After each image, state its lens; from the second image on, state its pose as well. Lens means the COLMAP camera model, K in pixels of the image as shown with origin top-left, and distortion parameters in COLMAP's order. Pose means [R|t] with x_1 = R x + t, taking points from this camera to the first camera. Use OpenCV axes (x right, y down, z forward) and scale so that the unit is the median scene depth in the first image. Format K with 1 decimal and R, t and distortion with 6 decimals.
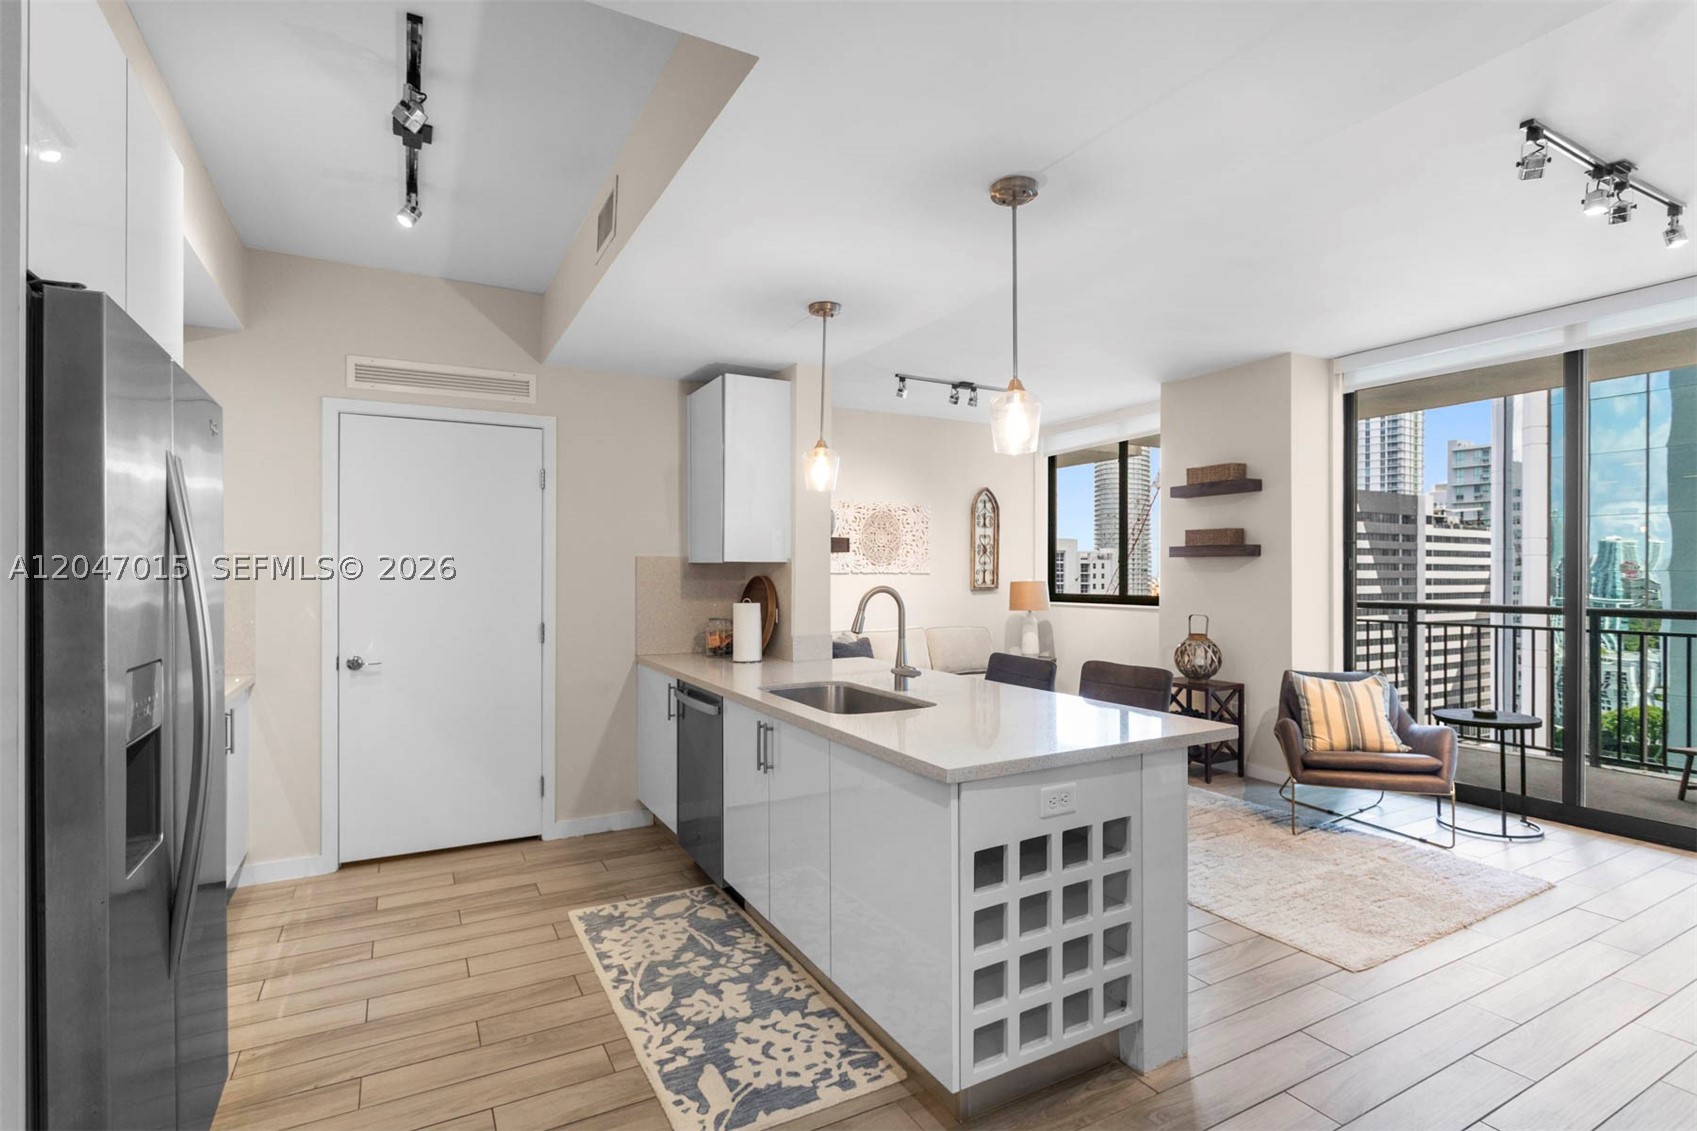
lens RADIAL K [[822.1, 0, 848.3], [0, 822.1, 574.8], [0, 0, 1]] dist [-0.019071, 0.012752]
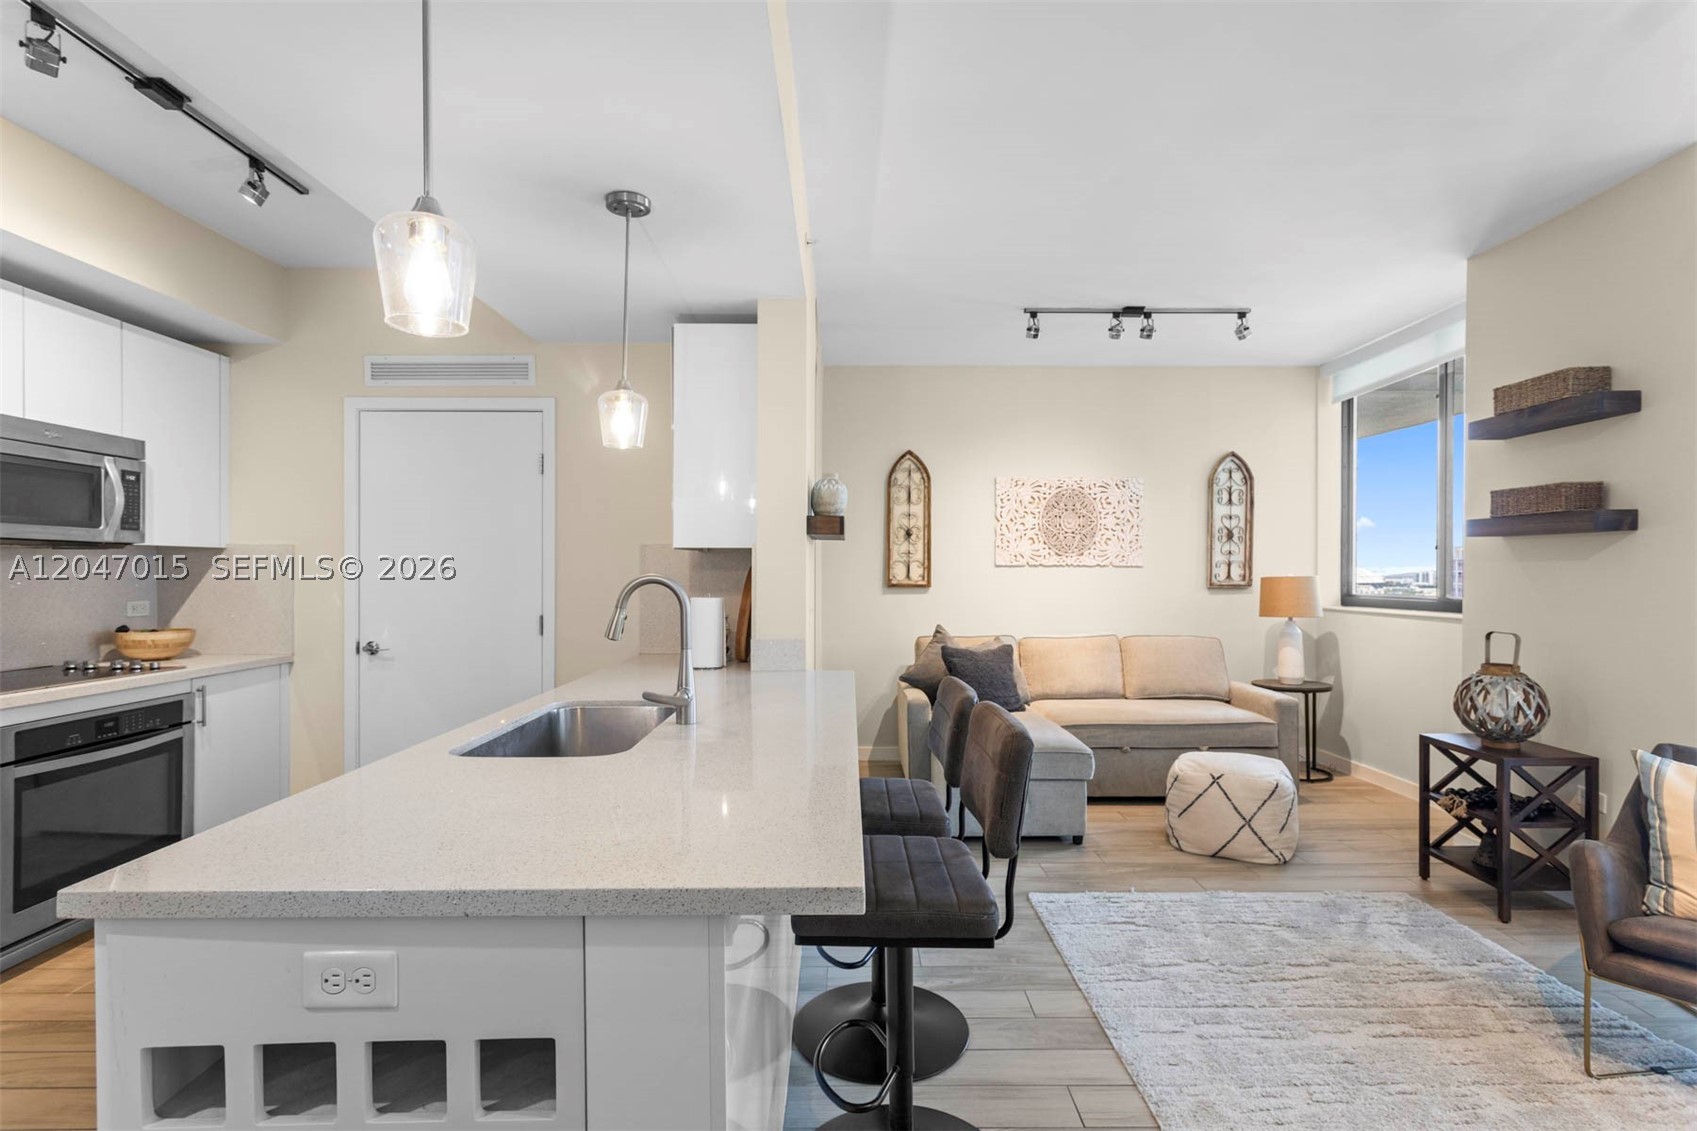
lens RADIAL K [[799.7, 0, 848.3], [0, 799.7, 572.6], [0, 0, 1]] dist [0.000544, 0.001072]
pose [[0.878101, 0.001399, -0.478474, 0.364045], [-0.001797, 0.999998, -0.000372, 0.008778], [0.478472, 0.001187, 0.878102, 0.334079]]
